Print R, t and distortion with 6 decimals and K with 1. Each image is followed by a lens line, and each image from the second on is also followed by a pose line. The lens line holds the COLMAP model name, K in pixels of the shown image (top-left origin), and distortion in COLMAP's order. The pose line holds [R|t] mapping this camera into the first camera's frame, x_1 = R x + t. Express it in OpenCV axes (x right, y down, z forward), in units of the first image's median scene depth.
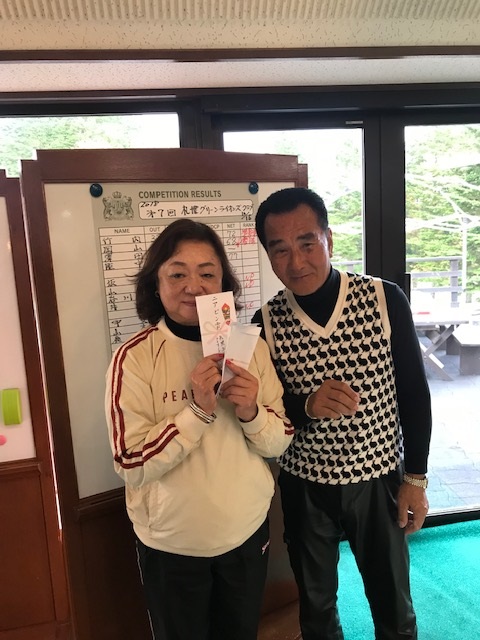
lens RADIAL K [[524.8, 0, 249.0], [0, 524.8, 322.2], [0, 0, 1]] dist [0.019317, -0.011652]
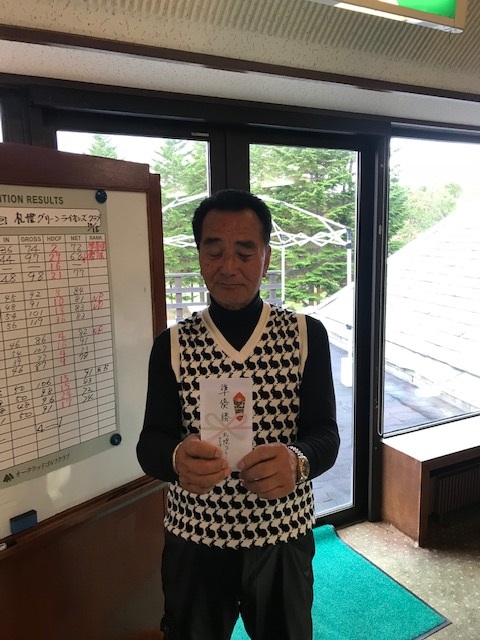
lens RADIAL K [[524.8, 0, 249.0], [0, 524.8, 322.2], [0, 0, 1]] dist [0.019317, -0.011652]
pose [[0.943144, -0.019745, 0.331797, -0.059539], [0.026425, 0.999529, -0.015632, -0.026802], [-0.331332, 0.023511, 0.943221, 0.101463]]
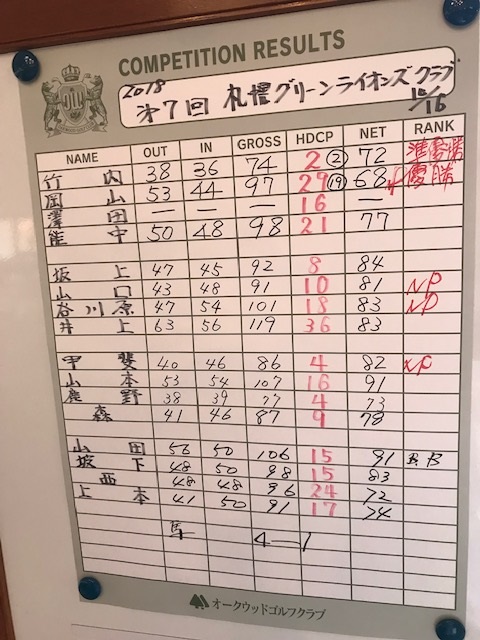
lens RADIAL K [[524.8, 0, 249.0], [0, 524.8, 322.2], [0, 0, 1]] dist [0.019317, -0.011652]
pose [[0.736380, 0.128902, -0.664175, 0.166026], [-0.106254, 0.991534, 0.074631, -0.082594], [0.668173, 0.015615, 0.743842, 0.744000]]
